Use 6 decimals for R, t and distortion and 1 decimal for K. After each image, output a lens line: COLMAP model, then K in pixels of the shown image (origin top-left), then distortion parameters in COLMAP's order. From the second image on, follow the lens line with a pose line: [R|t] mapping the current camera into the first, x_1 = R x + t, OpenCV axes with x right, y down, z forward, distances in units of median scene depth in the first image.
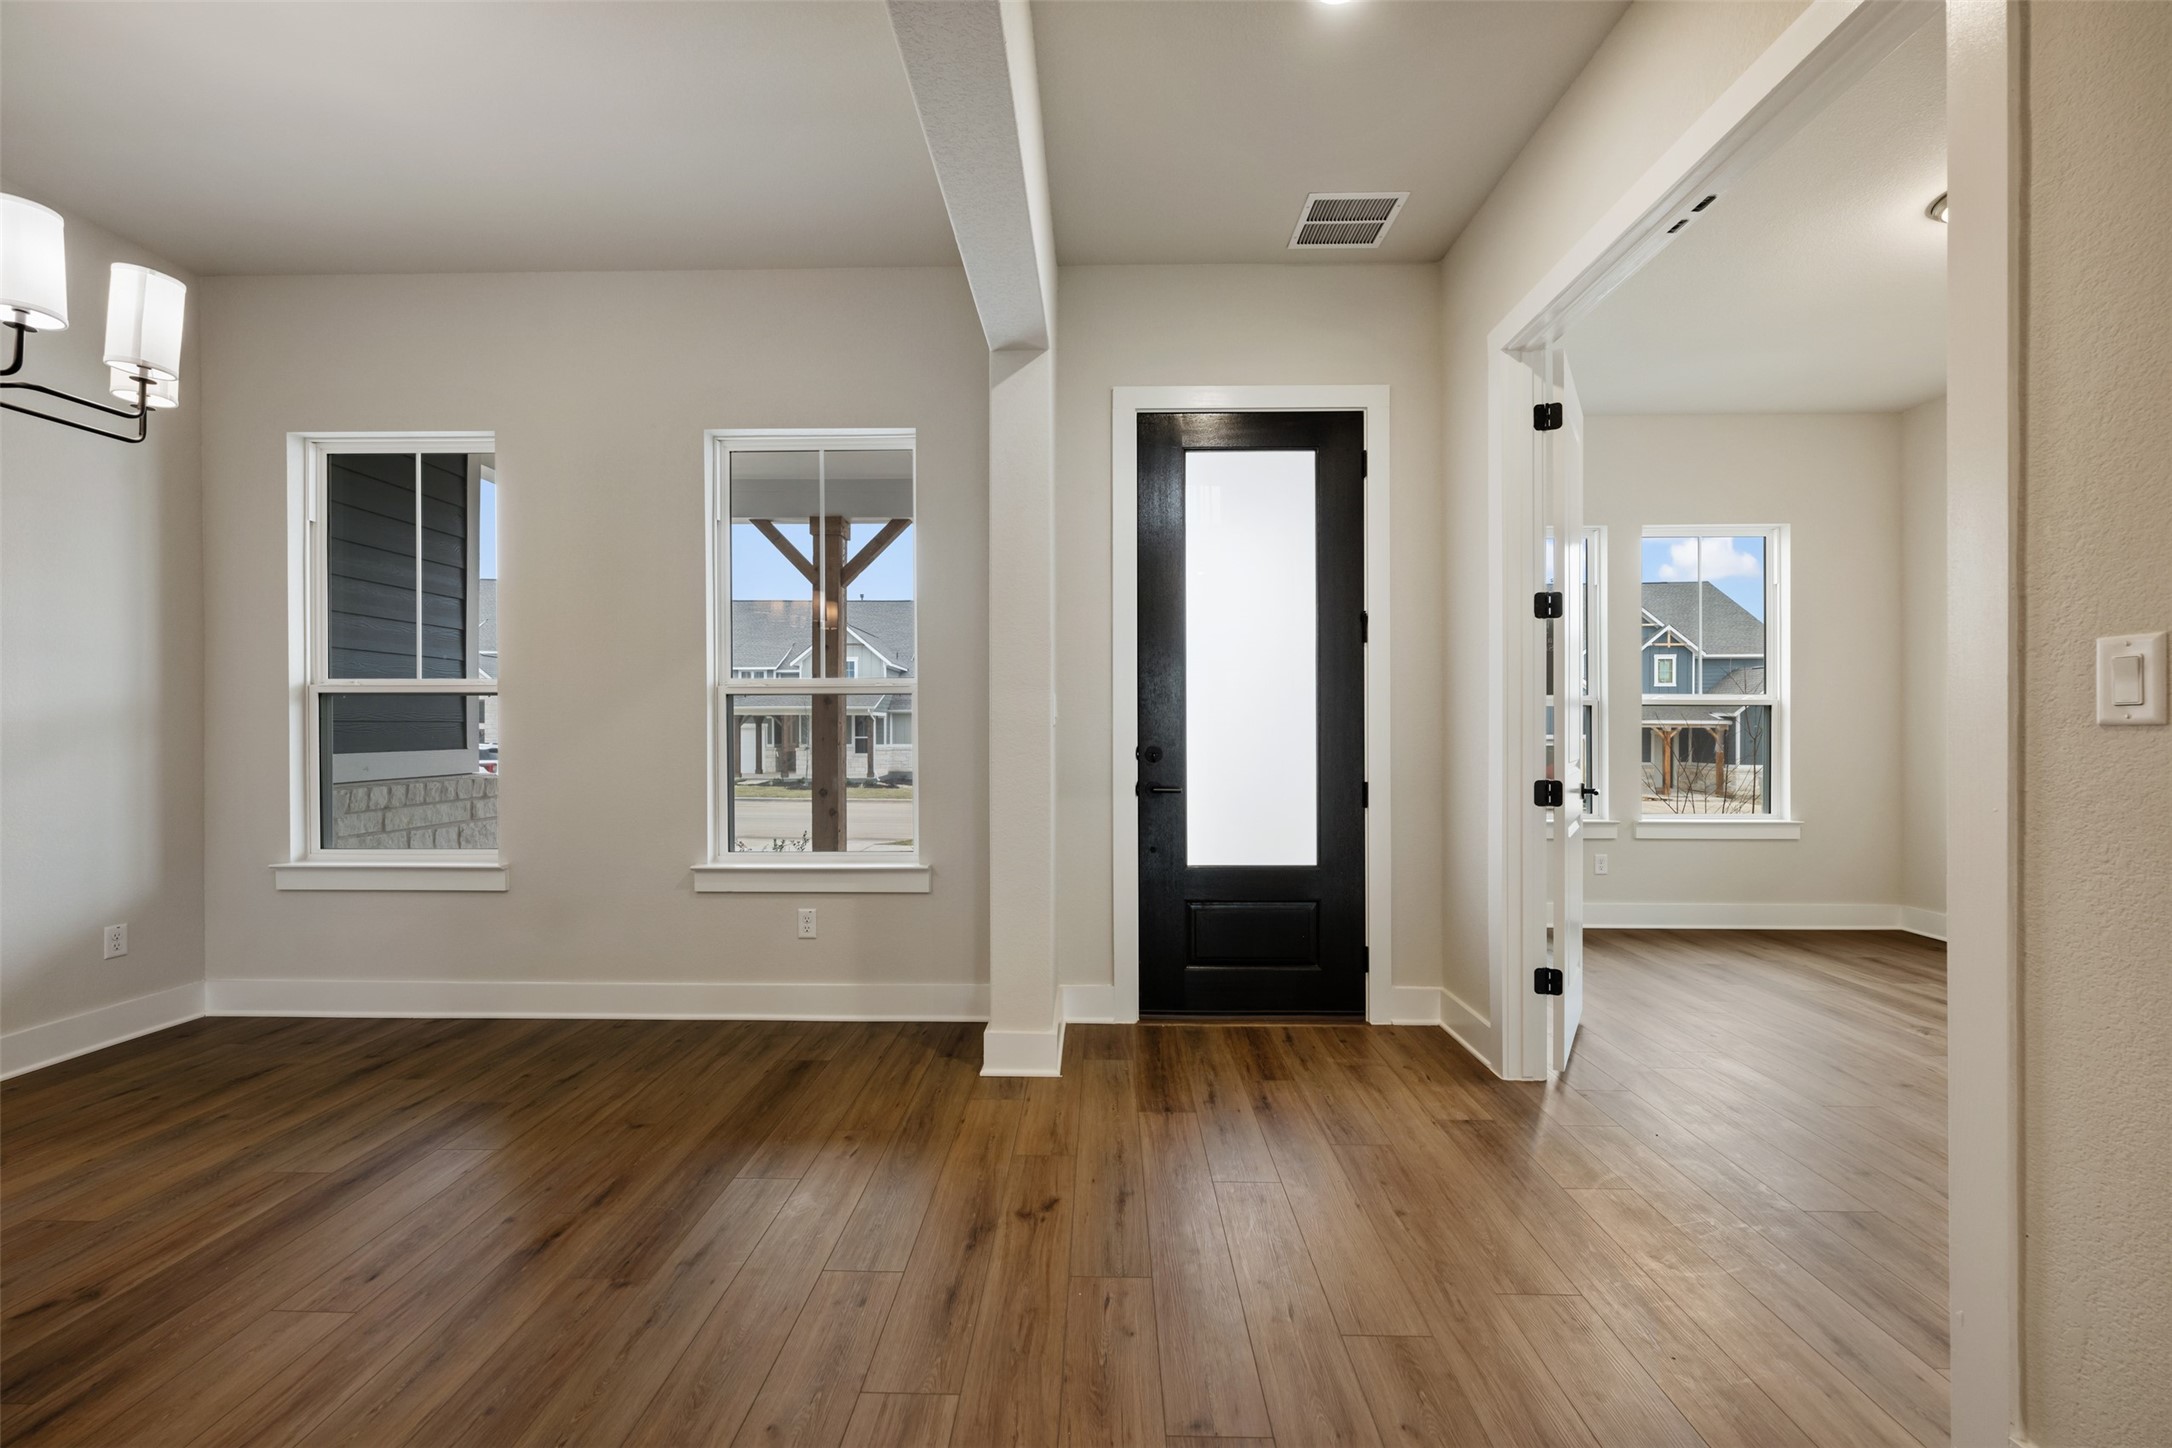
lens RADIAL K [[858.8, 0, 1085.4], [0, 858.8, 730.9], [0, 0, 1]] dist [-0.001559, 0.000395]
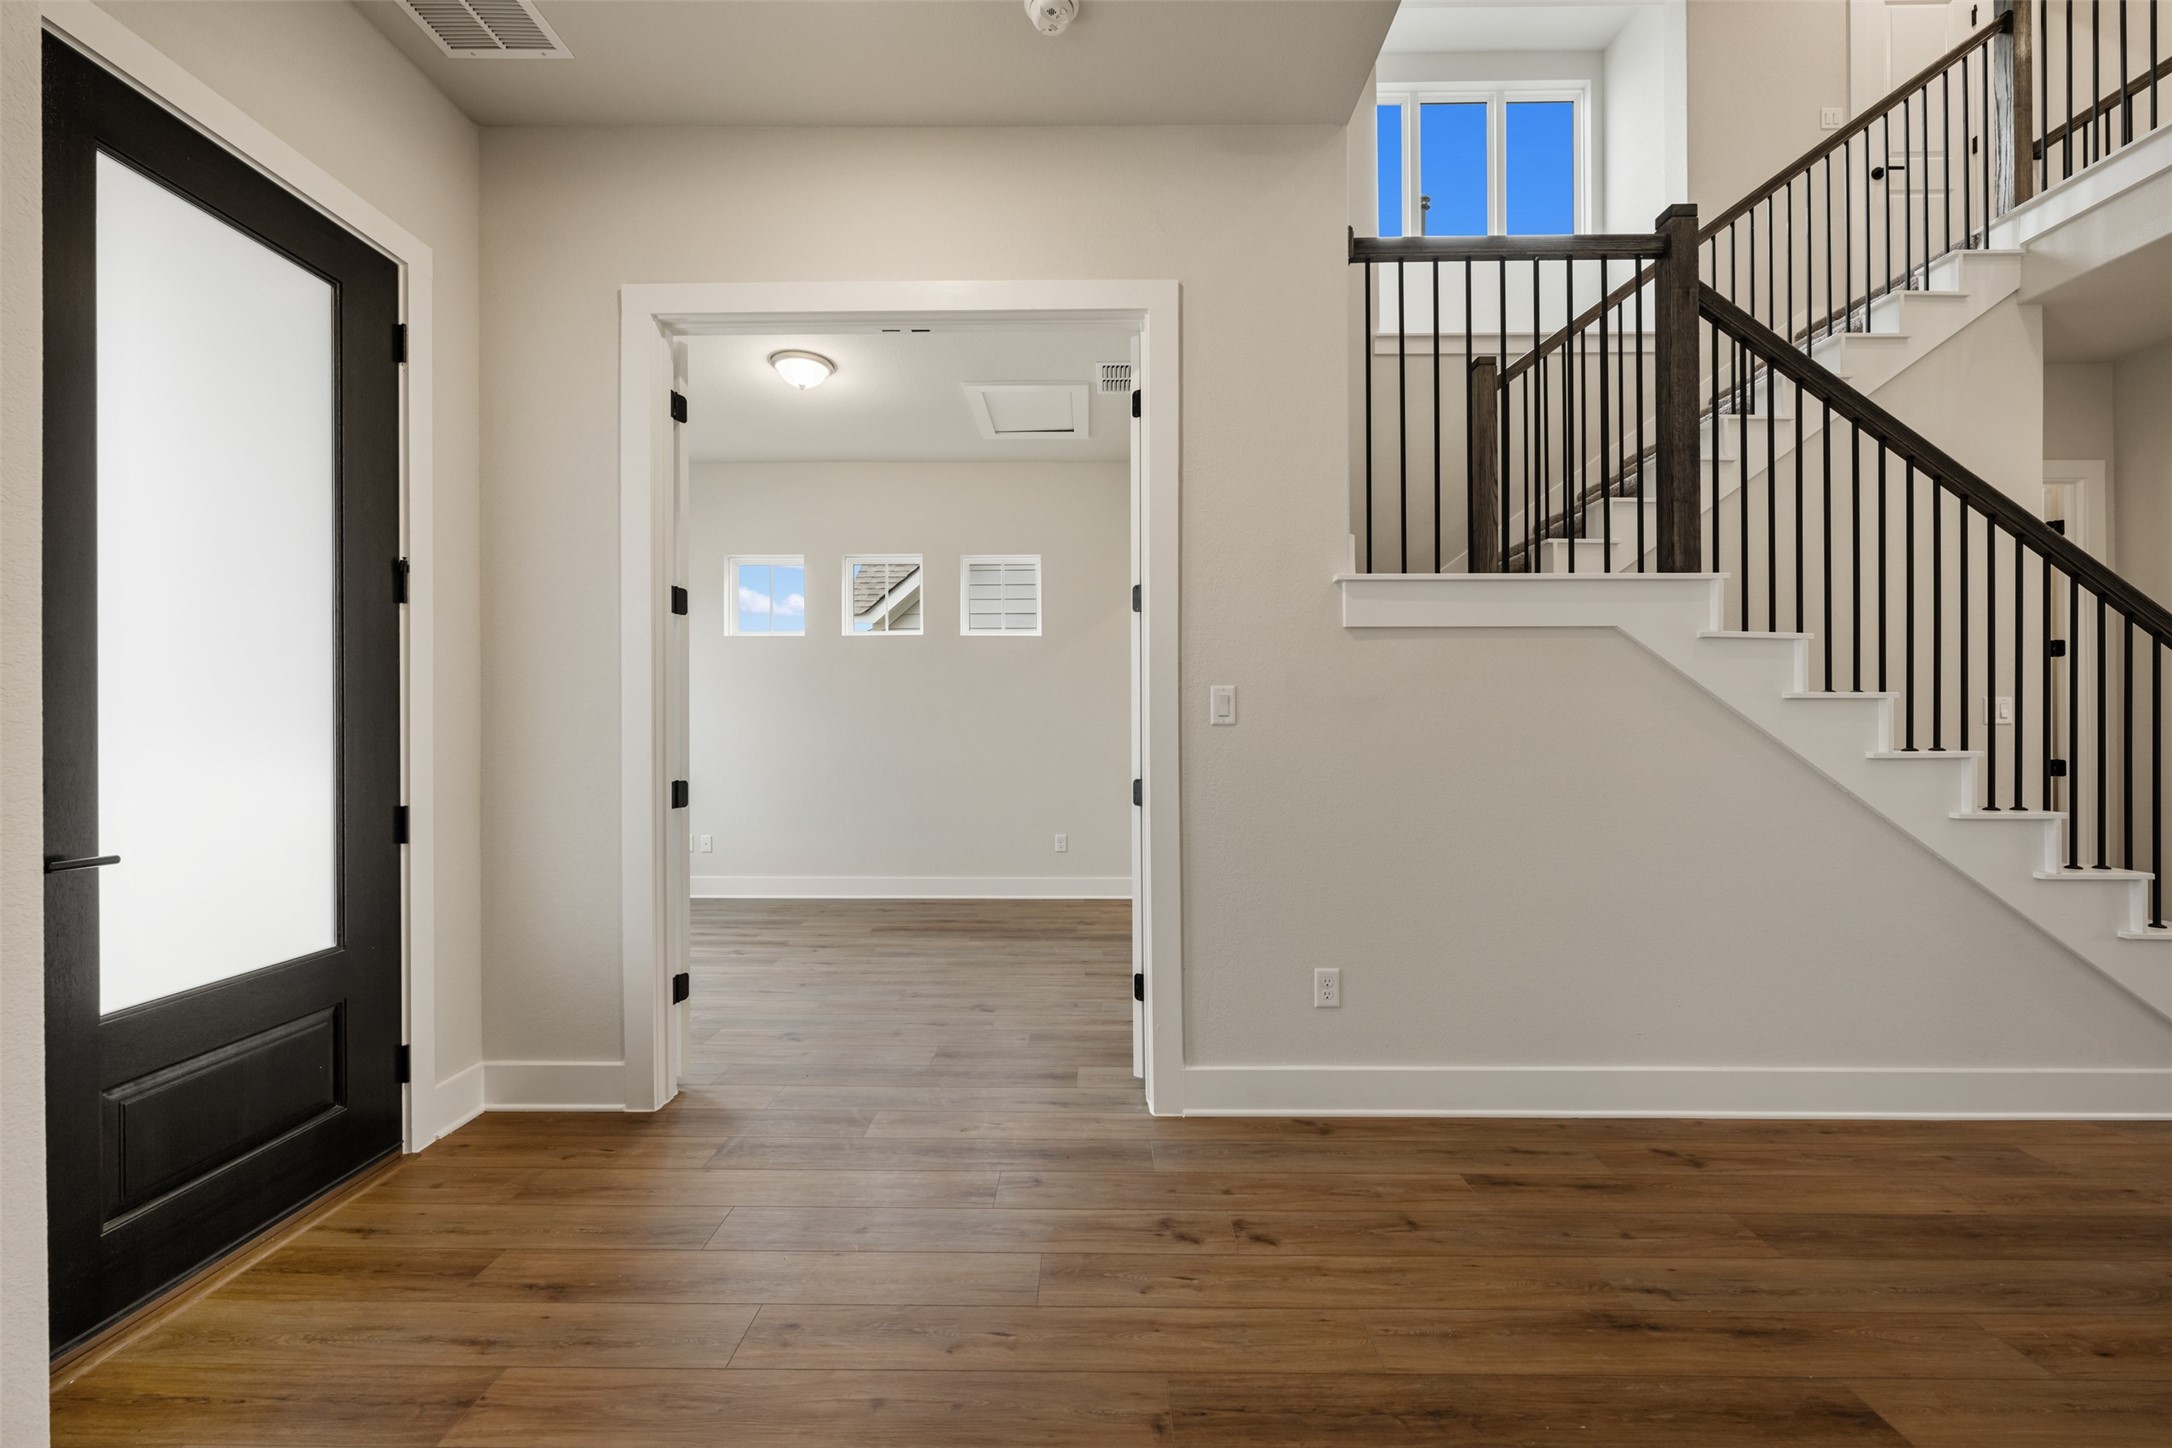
lens RADIAL K [[860.7, 0, 1086.0], [0, 860.7, 724.0], [0, 0, 1]] dist [-0.003097, 0.000063]
pose [[-0.011033, 0.004251, 0.999930, -0.400708], [0.004601, 0.999981, -0.004200, -0.000421], [-0.999929, 0.004554, -0.011052, 0.503867]]
